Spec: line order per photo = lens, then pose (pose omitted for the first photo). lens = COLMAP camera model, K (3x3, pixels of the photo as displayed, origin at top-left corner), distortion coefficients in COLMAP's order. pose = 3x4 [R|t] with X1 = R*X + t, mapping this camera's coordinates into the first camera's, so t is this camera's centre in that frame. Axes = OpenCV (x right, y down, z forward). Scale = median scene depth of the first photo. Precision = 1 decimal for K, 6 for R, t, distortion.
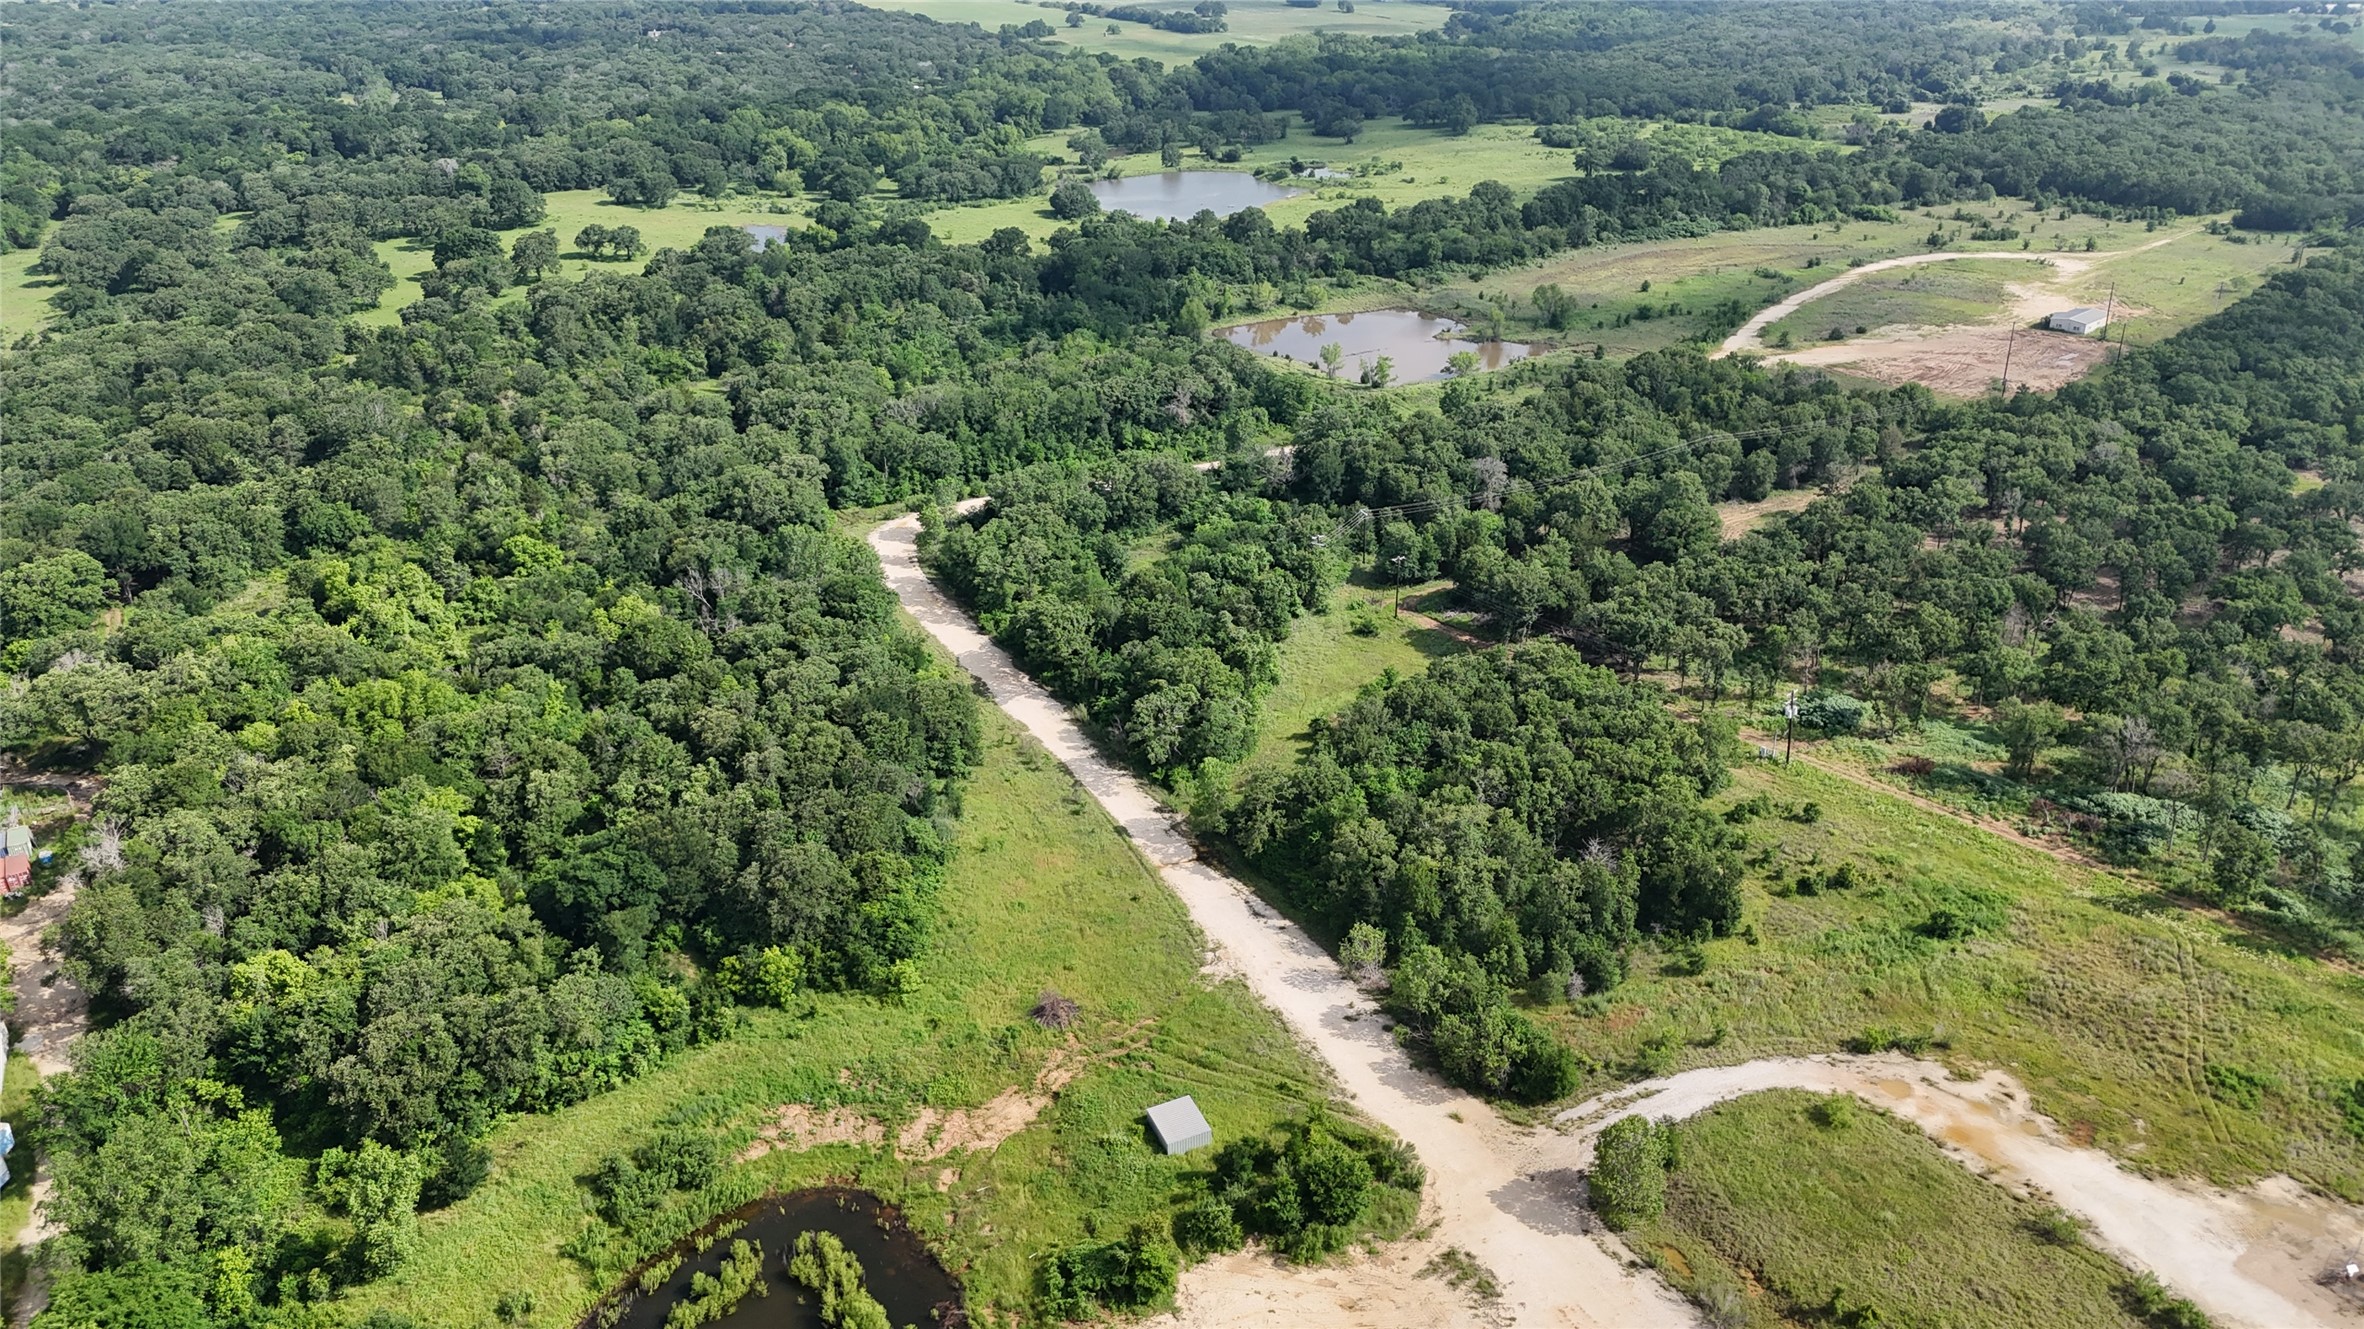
lens RADIAL K [[1732.2, 0, 1181.9], [0, 1732.2, 662.4], [0, 0, 1]] dist [0.074294, -0.072223]
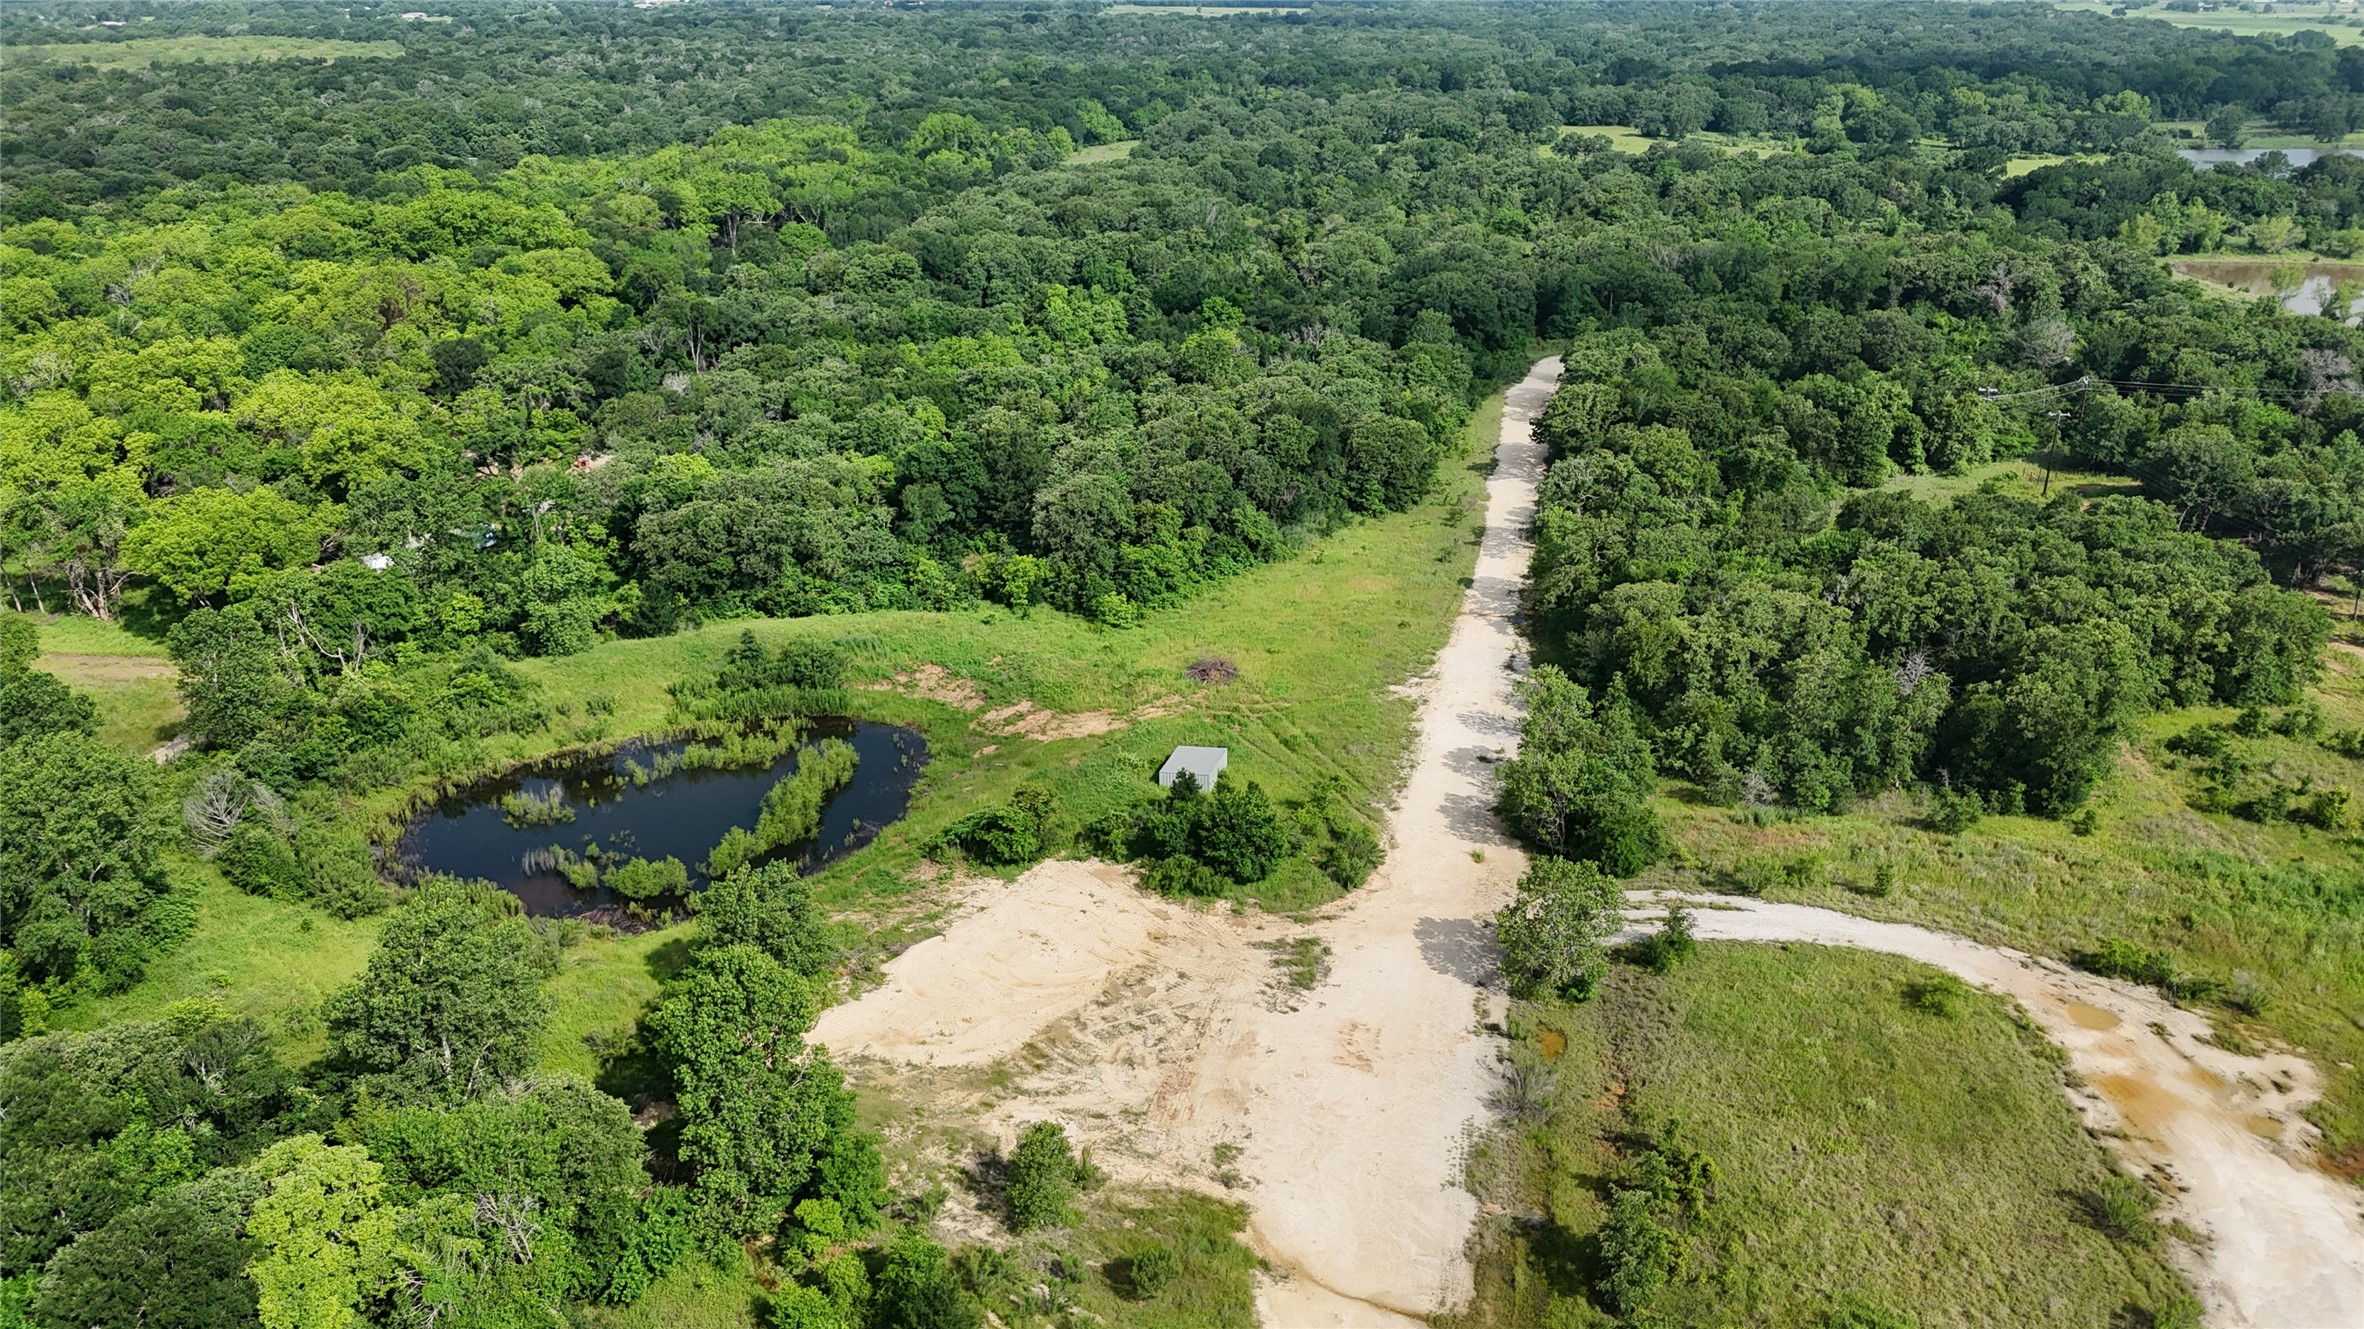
lens RADIAL K [[1732.2, 0, 1187.1], [0, 1732.2, 664.1], [0, 0, 1]] dist [0.074294, -0.072223]
pose [[0.777614, 0.234479, -0.583383, 0.163644], [-0.253063, 0.966105, 0.050989, 0.055871], [0.575565, 0.107983, 0.810595, 0.090159]]
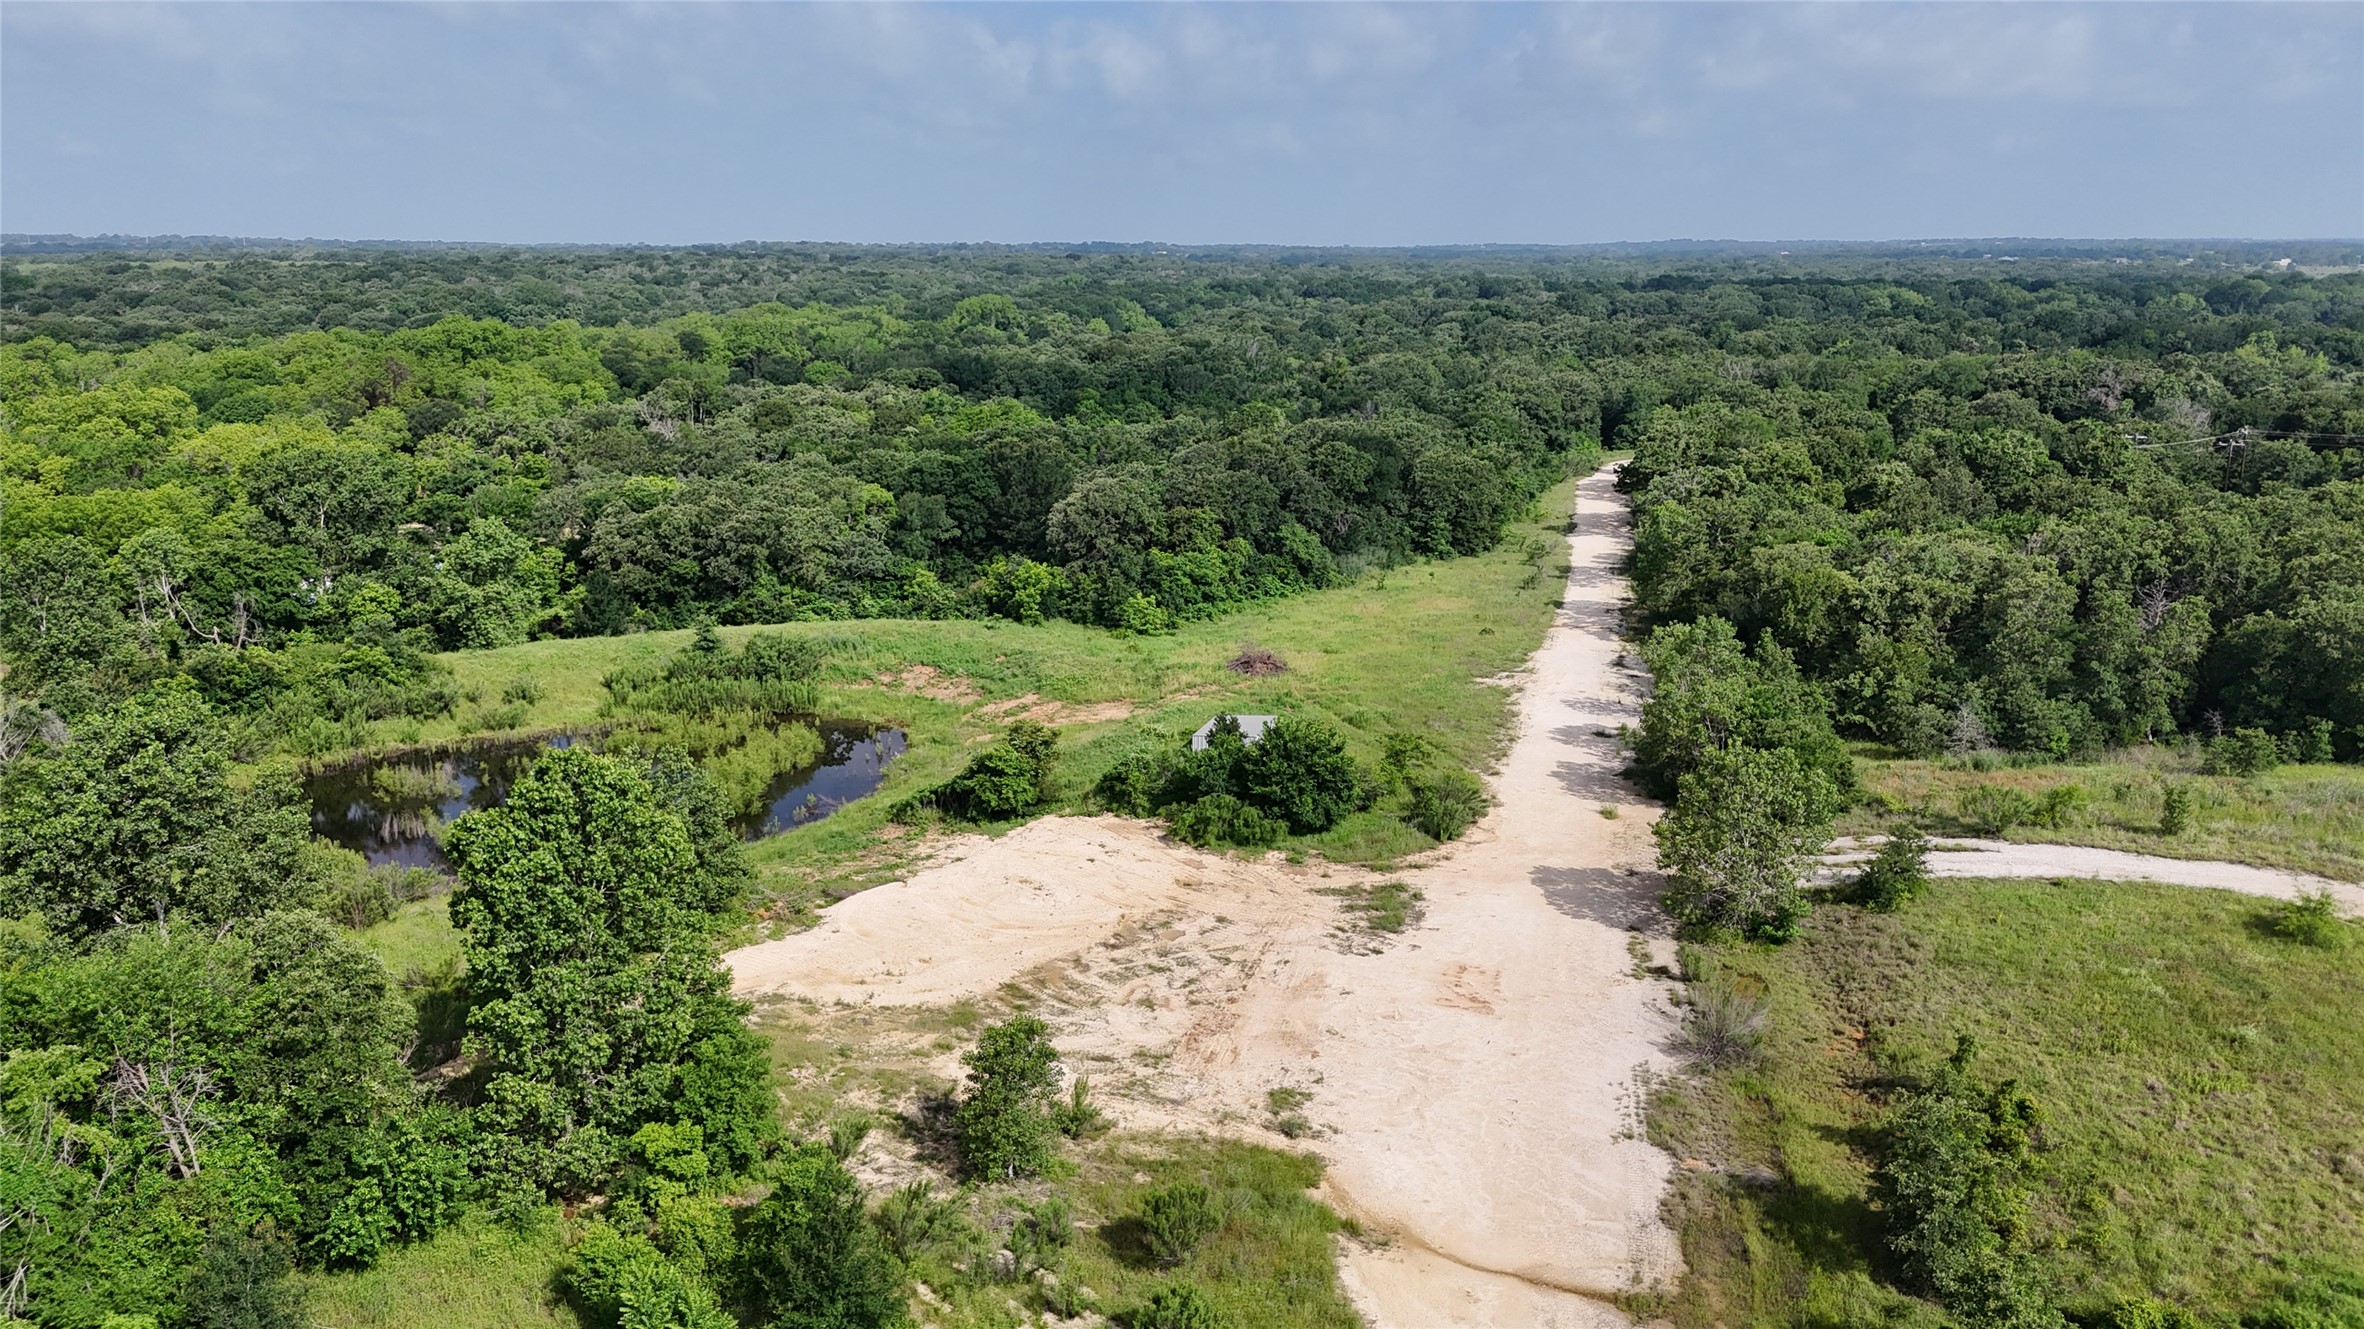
lens RADIAL K [[1732.2, 0, 1188.1], [0, 1732.2, 666.4], [0, 0, 1]] dist [0.074294, -0.072223]
pose [[0.764247, 0.152975, -0.626519, 0.137907], [-0.264010, 0.960542, -0.087514, 0.100226], [0.588410, 0.232289, 0.774478, 0.142848]]
